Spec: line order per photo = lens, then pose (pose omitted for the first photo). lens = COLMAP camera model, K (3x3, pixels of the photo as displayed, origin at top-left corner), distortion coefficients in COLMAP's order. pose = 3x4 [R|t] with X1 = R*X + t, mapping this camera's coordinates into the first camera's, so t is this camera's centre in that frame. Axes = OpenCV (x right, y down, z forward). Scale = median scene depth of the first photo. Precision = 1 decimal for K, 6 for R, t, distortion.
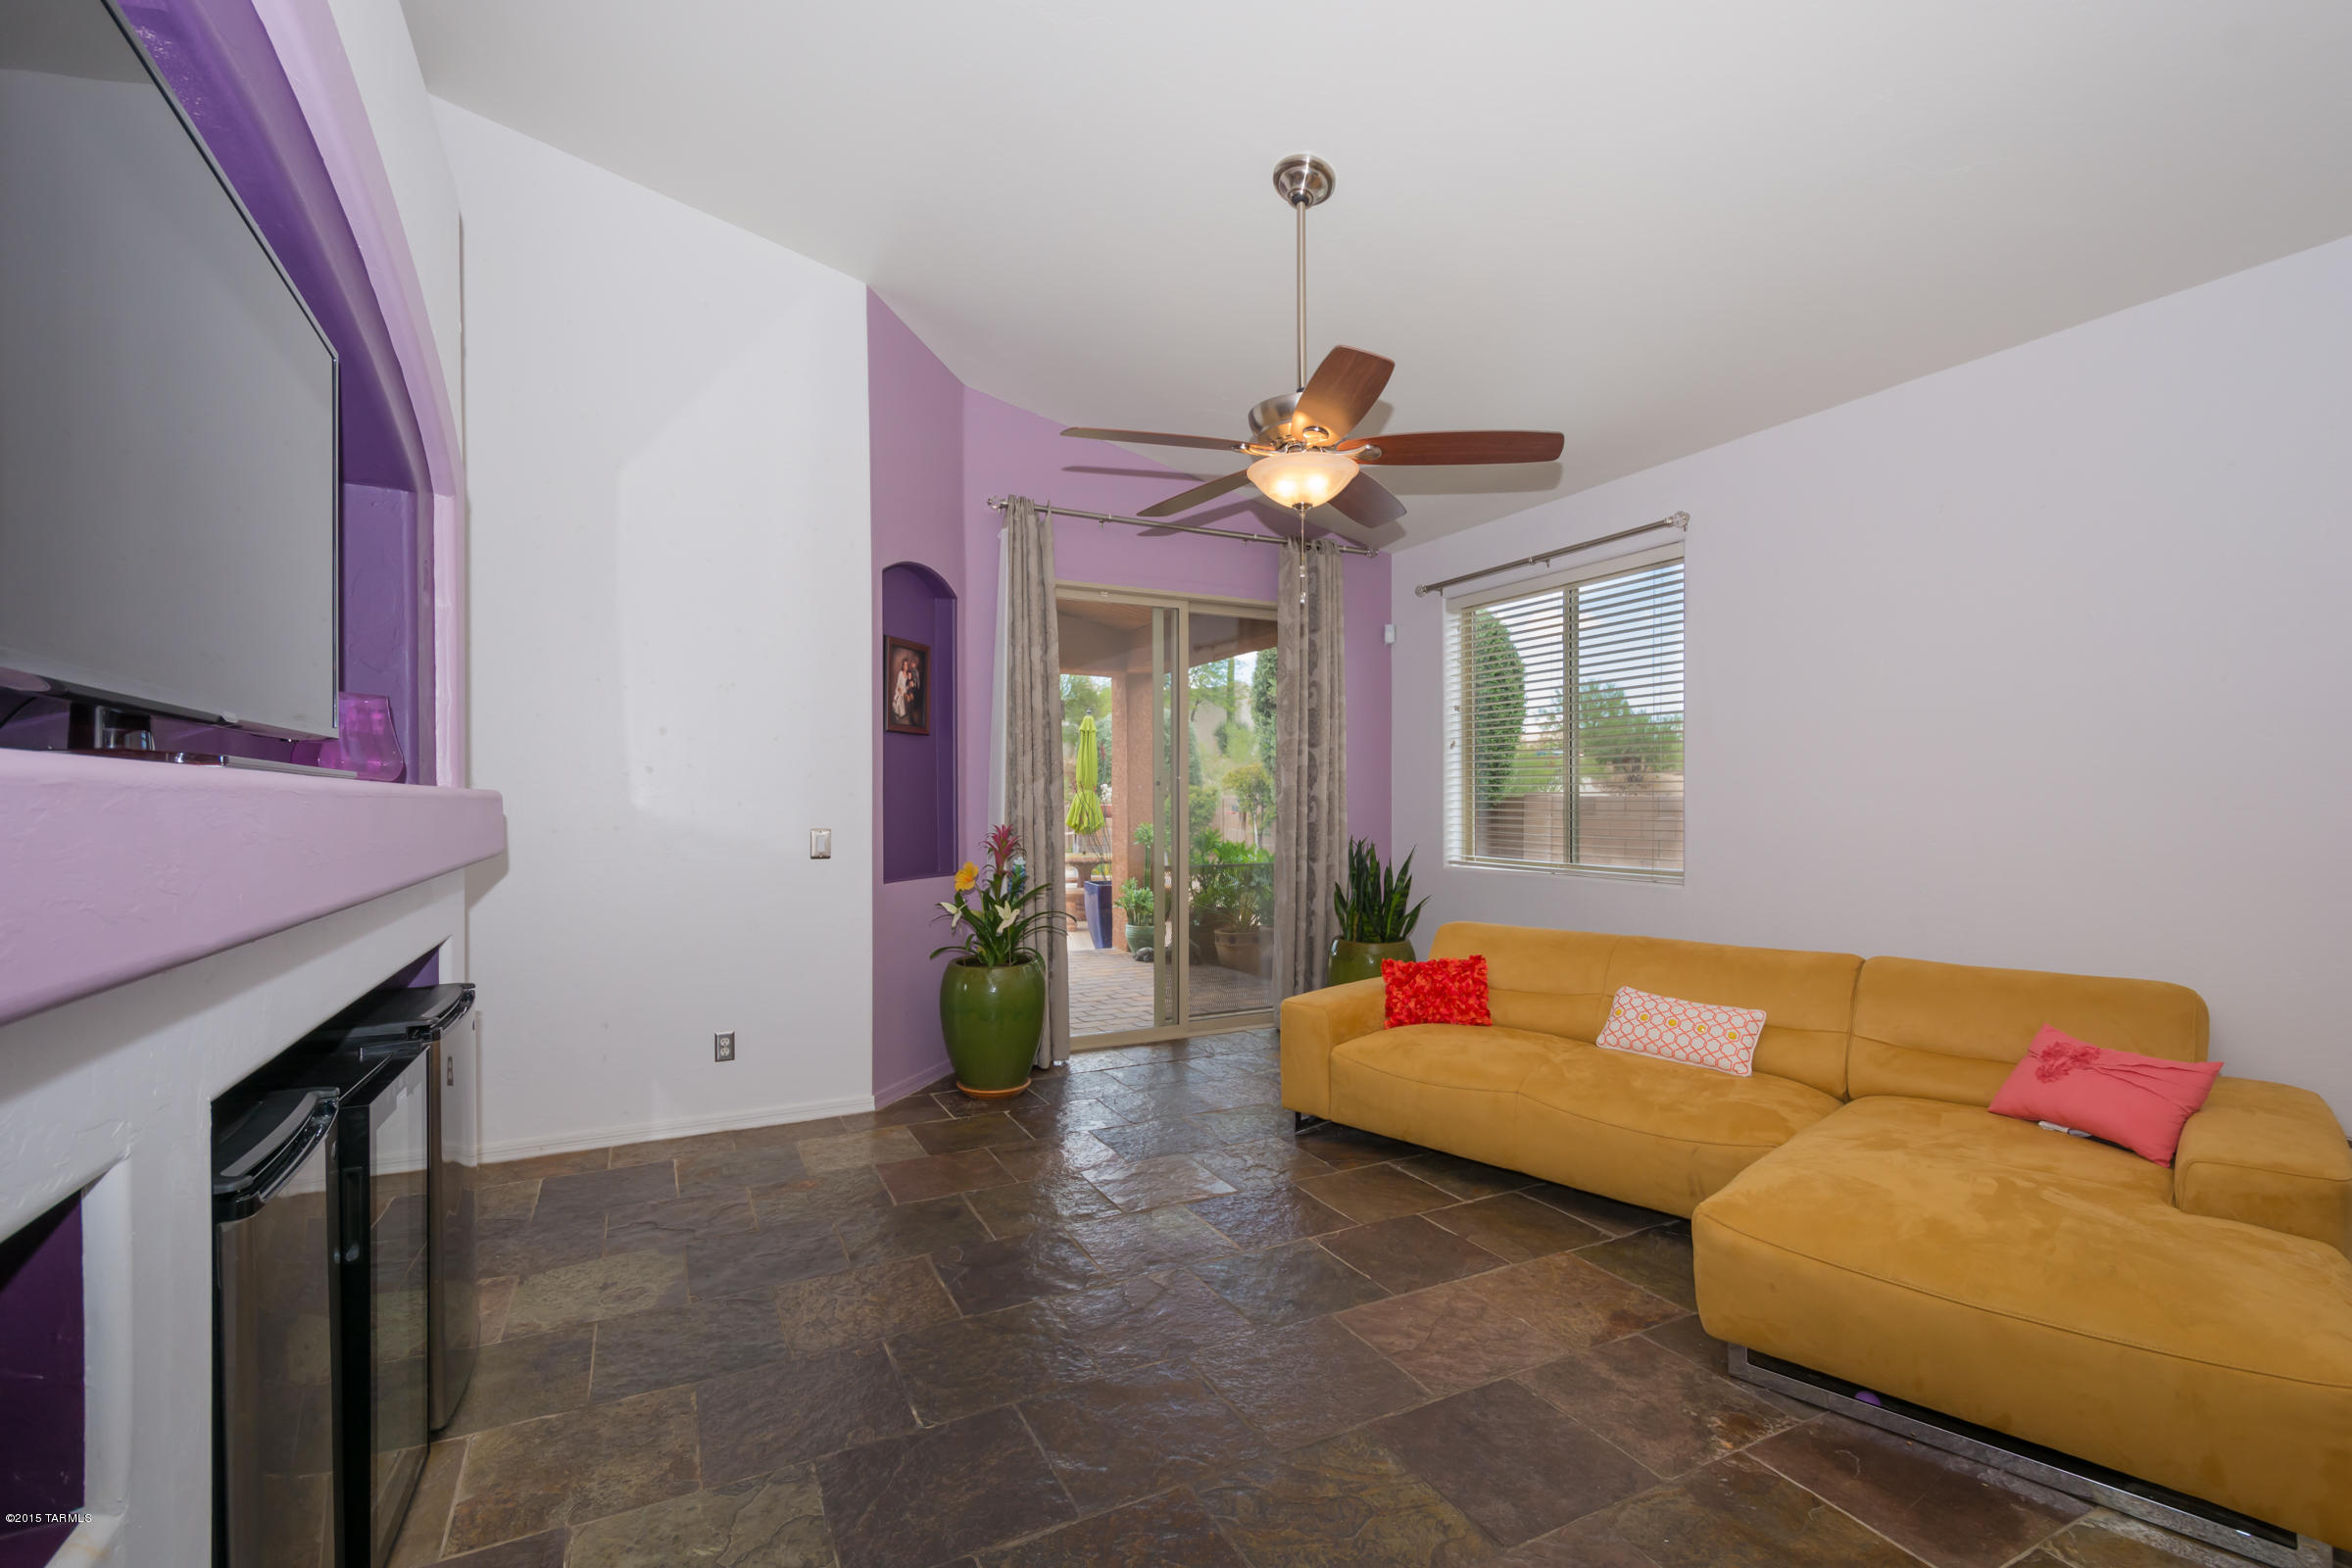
lens RADIAL K [[1047.3, 0, 1168.8], [0, 1047.3, 802.0], [0, 0, 1]] dist [0.001444, -0.000093]
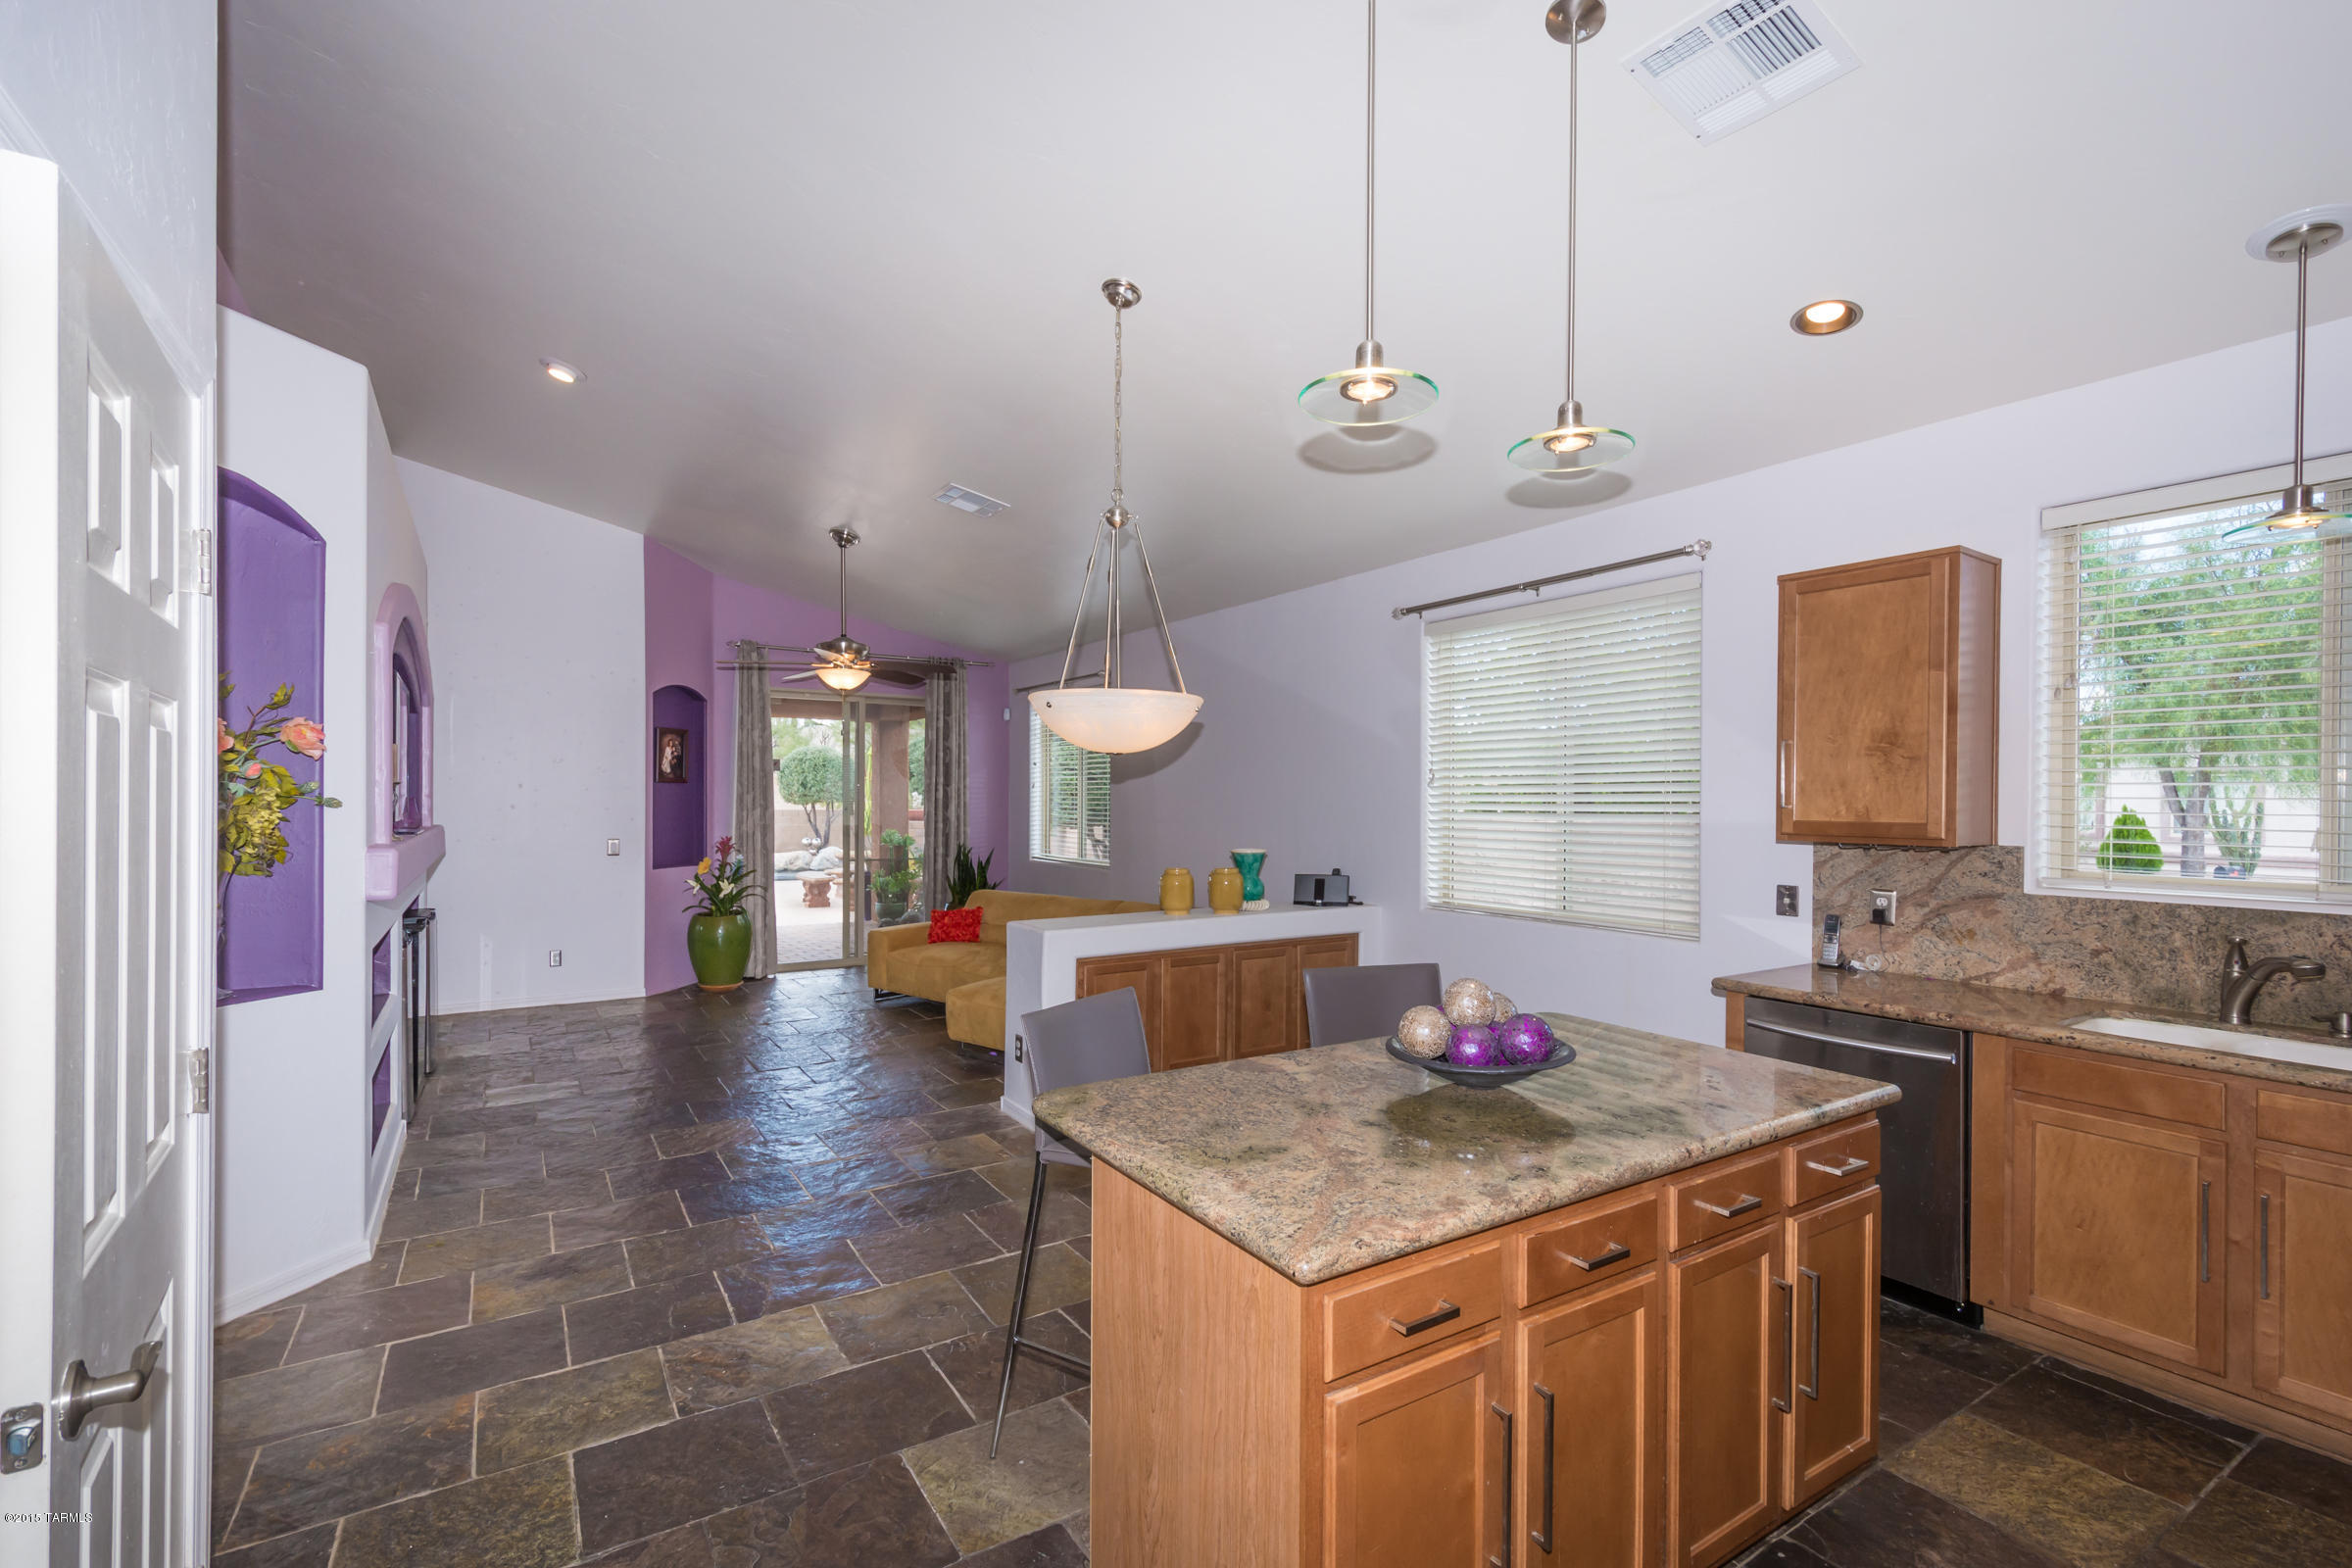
lens RADIAL K [[1052.8, 0, 1179.3], [0, 1052.8, 799.8], [0, 0, 1]] dist [0.011450, -0.000247]
pose [[0.994035, 0.006190, 0.108882, 0.418751], [-0.006345, 0.999979, 0.001076, -0.047407], [-0.108873, -0.001761, 0.994054, -0.874811]]
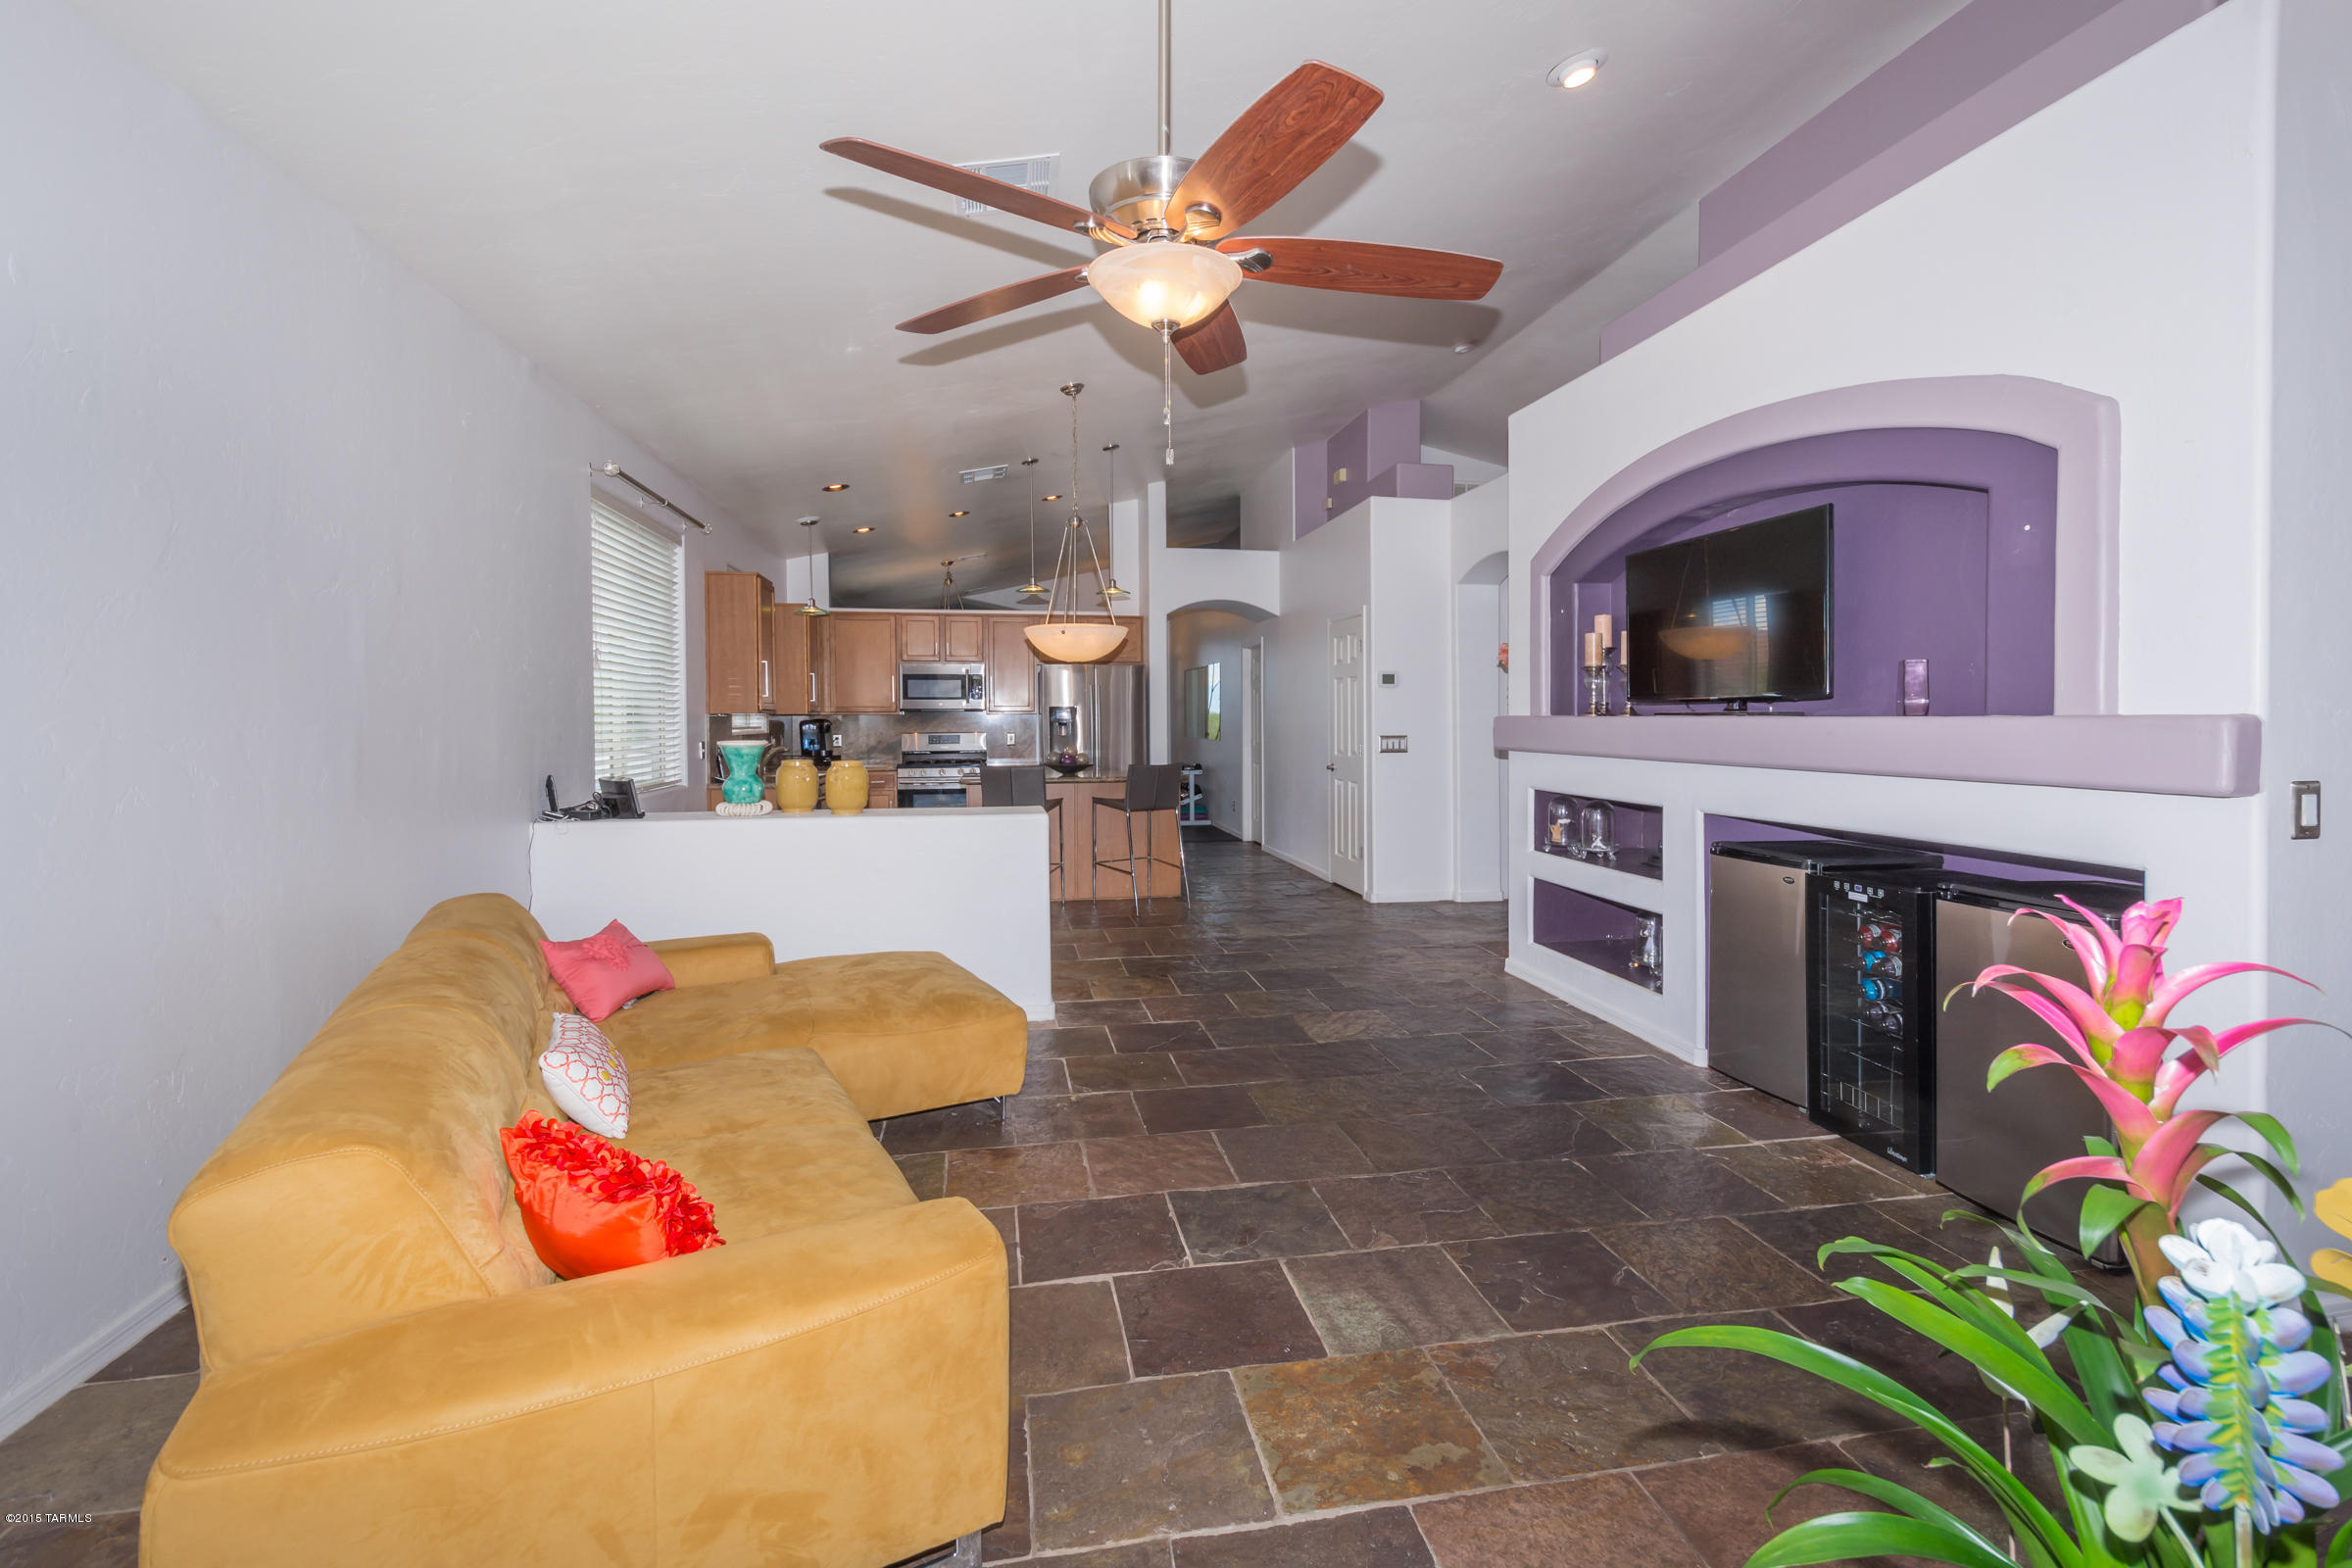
lens RADIAL K [[1047.2, 0, 1189.6], [0, 1047.2, 741.4], [0, 0, 1]] dist [0.001591, -0.000005]
pose [[-0.963531, -0.000486, 0.267596, -0.057421], [0.006150, 0.999694, 0.023960, -0.009572], [-0.267526, 0.024732, -0.963233, 1.230528]]
